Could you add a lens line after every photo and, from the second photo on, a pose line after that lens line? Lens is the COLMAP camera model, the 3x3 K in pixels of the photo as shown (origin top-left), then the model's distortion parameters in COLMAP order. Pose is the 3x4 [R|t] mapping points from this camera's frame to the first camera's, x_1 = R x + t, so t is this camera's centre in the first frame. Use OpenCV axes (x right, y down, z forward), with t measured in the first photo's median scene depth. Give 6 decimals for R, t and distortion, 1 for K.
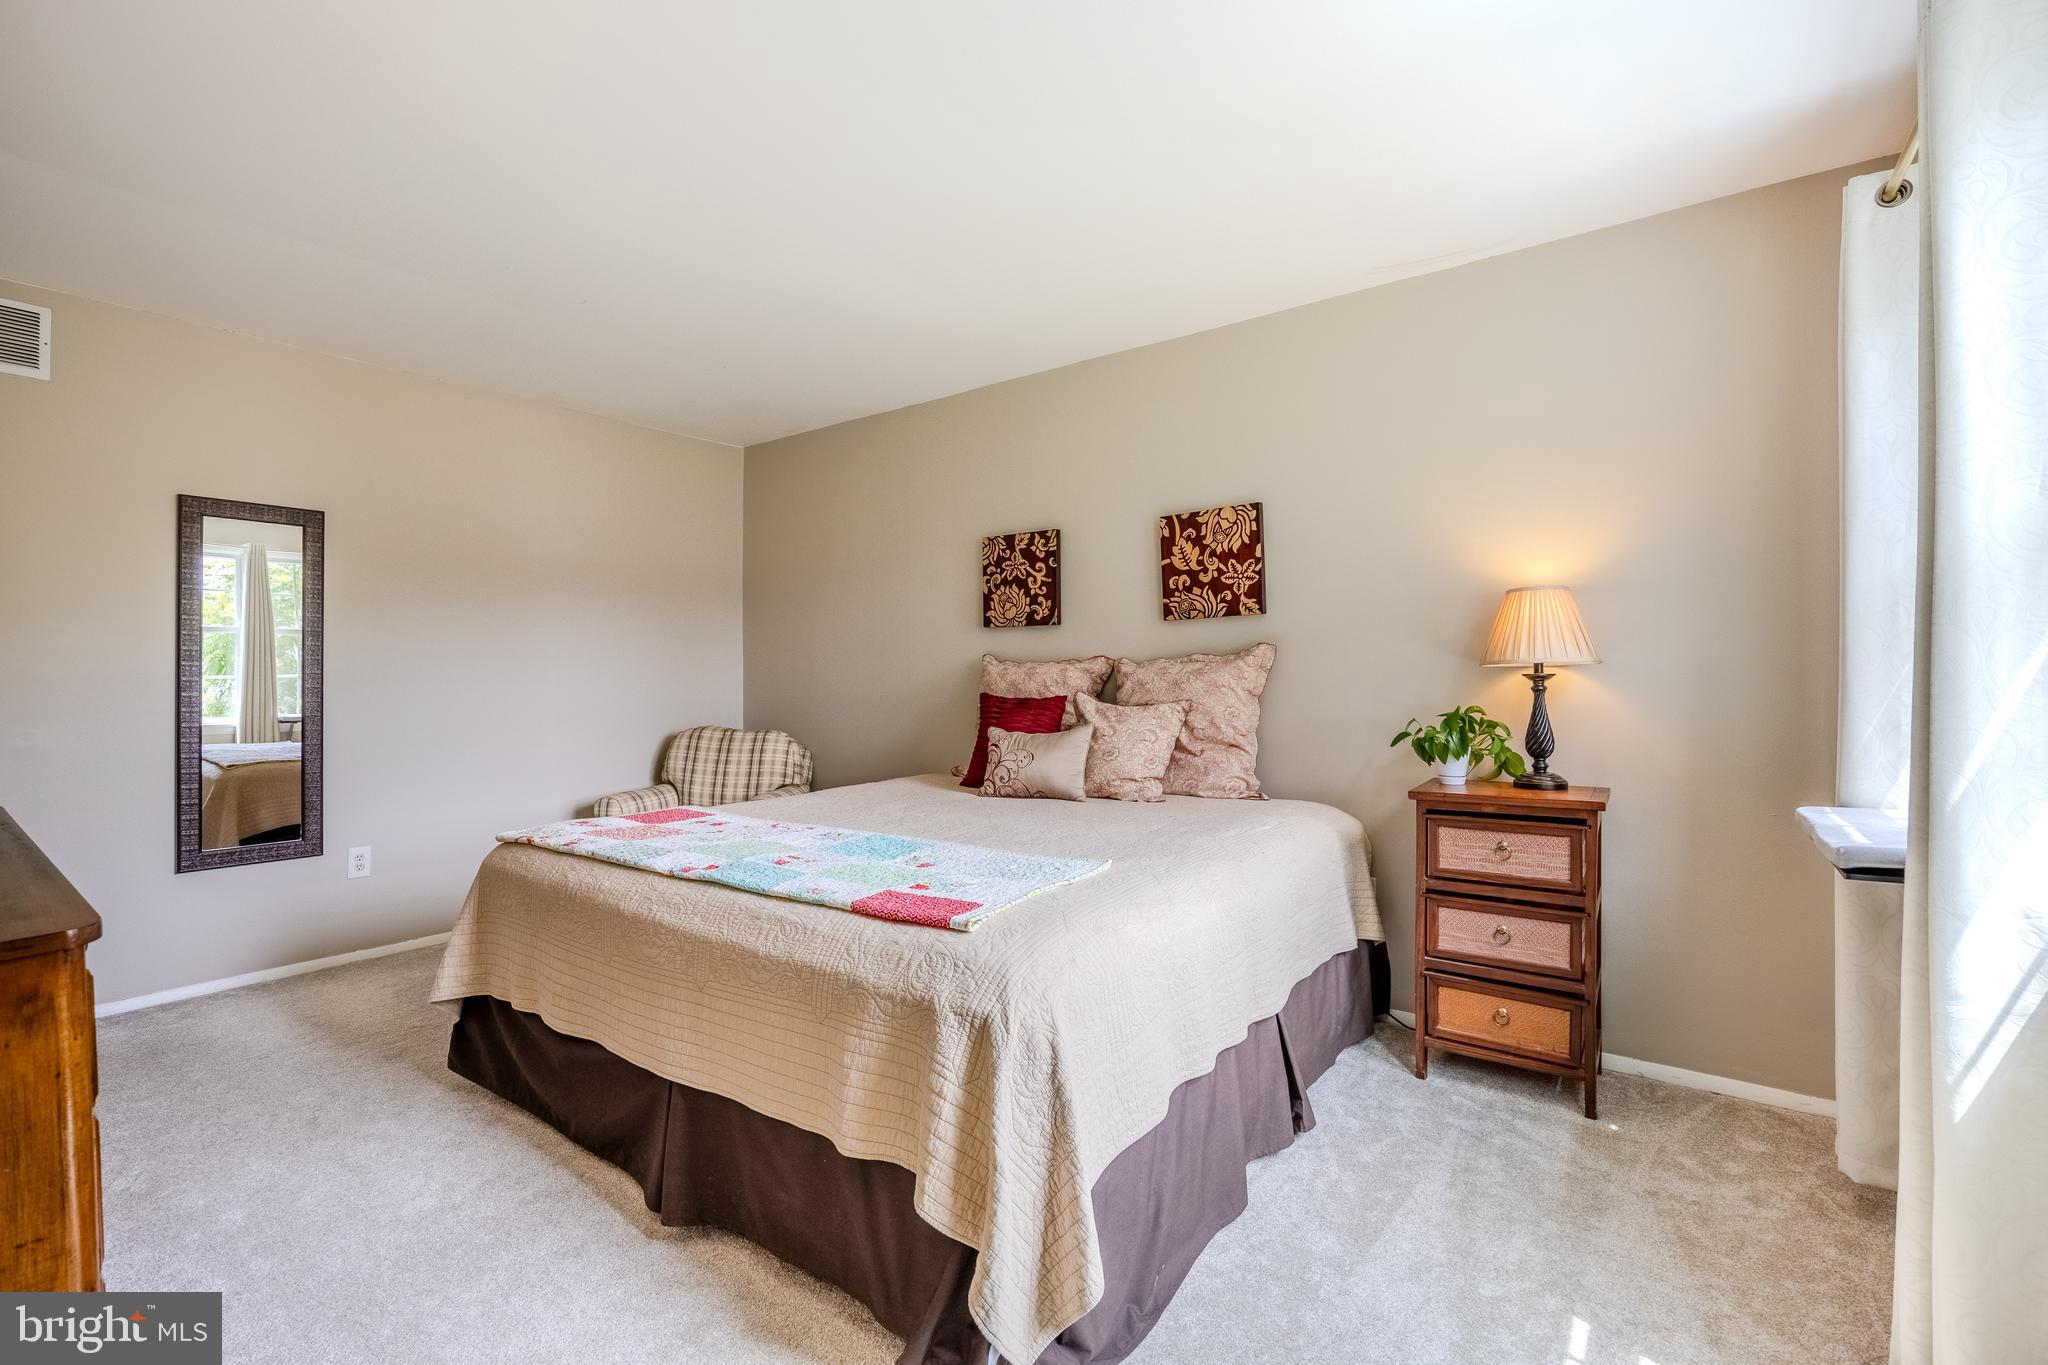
lens RADIAL K [[909.8, 0, 1017.6], [0, 909.8, 679.3], [0, 0, 1]] dist [-0.013496, 0.000856]
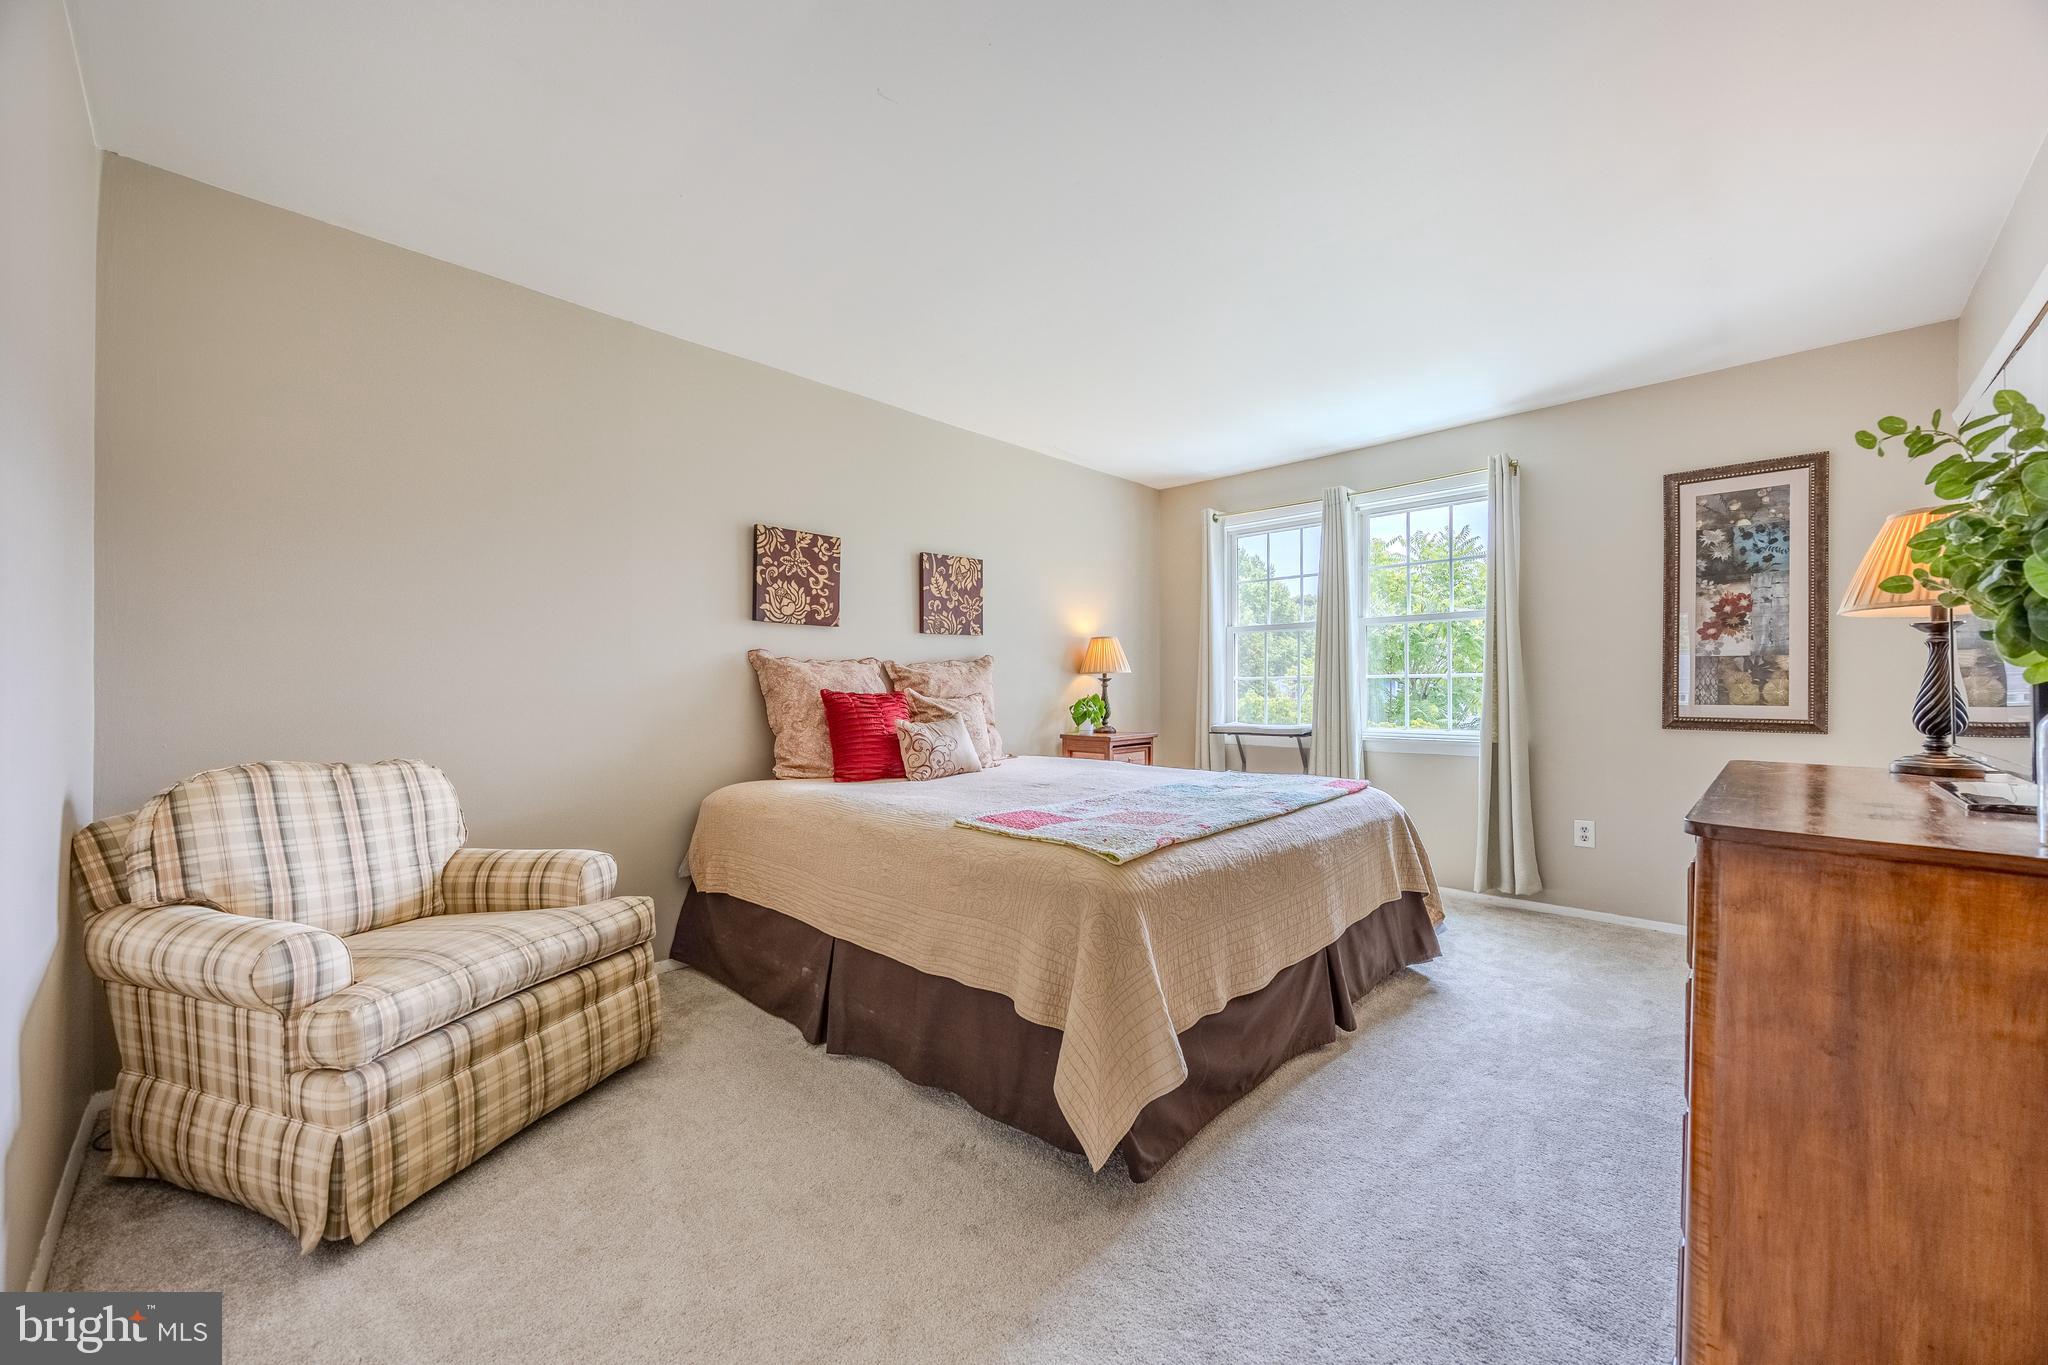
lens RADIAL K [[780.7, 0, 1019.6], [0, 780.7, 690.1], [0, 0, 1]] dist [0.000047, -0.000694]
pose [[0.113953, 0.011066, 0.993424, -0.841414], [0.011342, 0.999858, -0.012438, 0.028589], [-0.993421, 0.012685, 0.113812, 0.678409]]
